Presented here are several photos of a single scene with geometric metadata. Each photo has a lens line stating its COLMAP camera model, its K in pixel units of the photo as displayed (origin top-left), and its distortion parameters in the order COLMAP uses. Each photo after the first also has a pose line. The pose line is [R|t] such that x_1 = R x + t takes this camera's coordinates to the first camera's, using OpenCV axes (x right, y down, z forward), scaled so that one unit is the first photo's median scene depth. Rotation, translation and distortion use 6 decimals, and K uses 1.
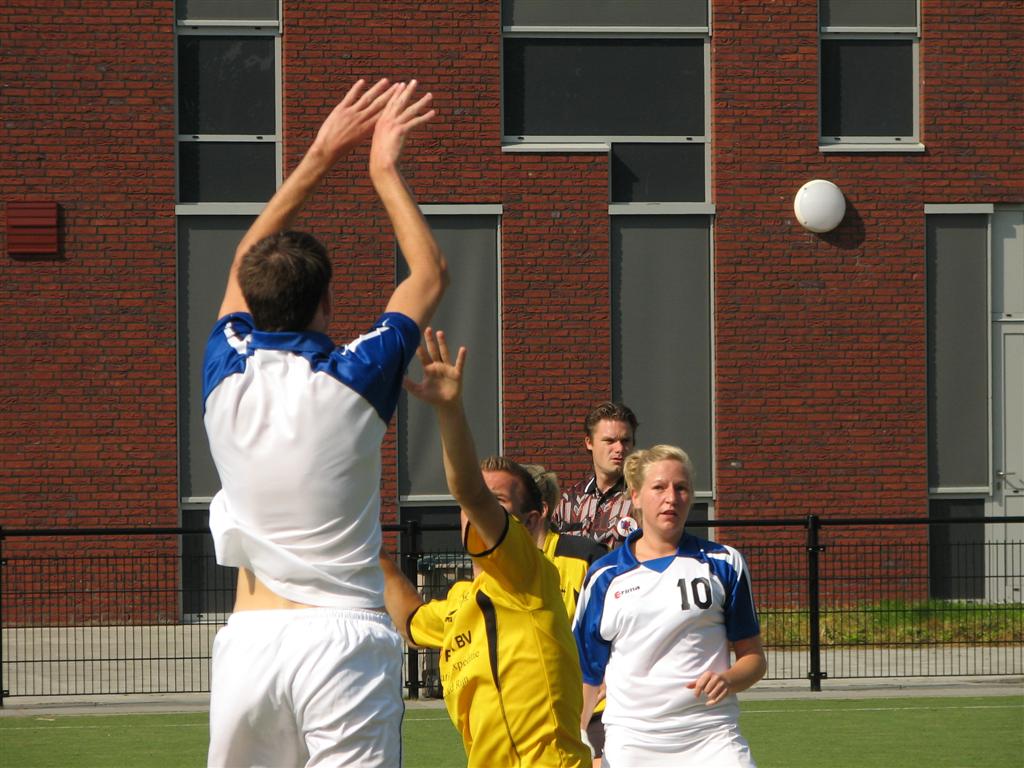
lens RADIAL K [[5812.1, 0, 511.4], [0, 5812.1, 386.0], [0, 0, 1]] dist [-0.143803, 0.000000]
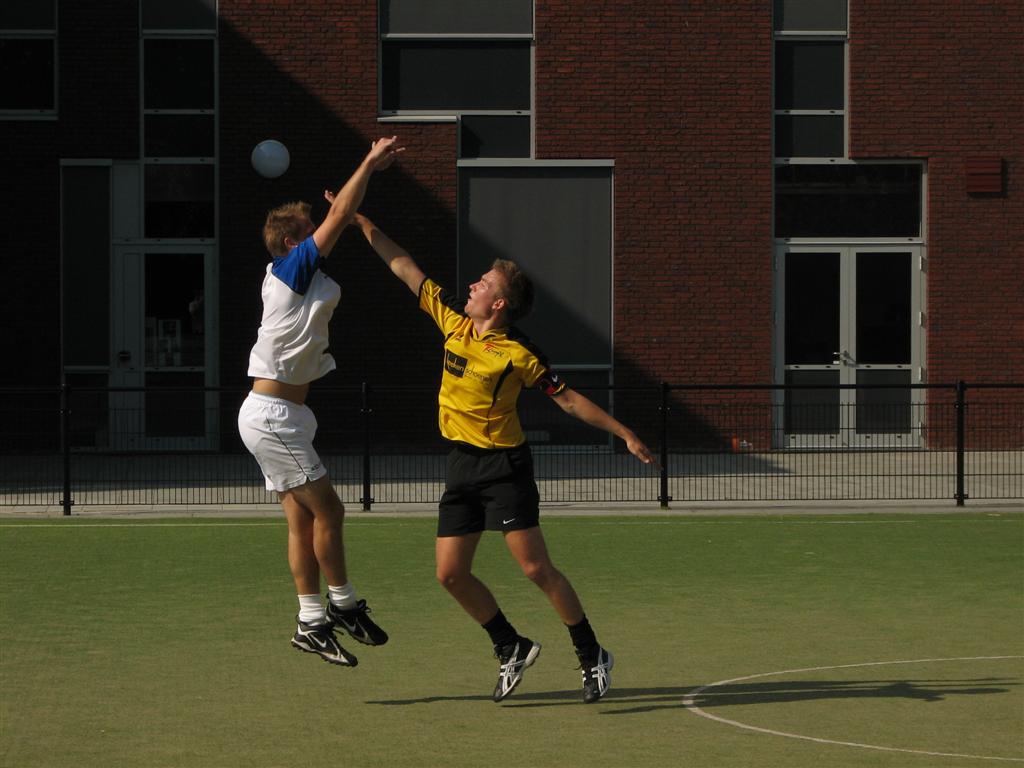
lens RADIAL K [[4004.7, 0, 515.6], [0, 4004.7, 377.1], [0, 0, 1]] dist [0.234239, 0.000000]
pose [[0.982848, 0.008568, -0.184217, 0.145142], [-0.004305, 0.999714, 0.023528, -0.001199], [0.184366, -0.022331, 0.982604, 0.037785]]
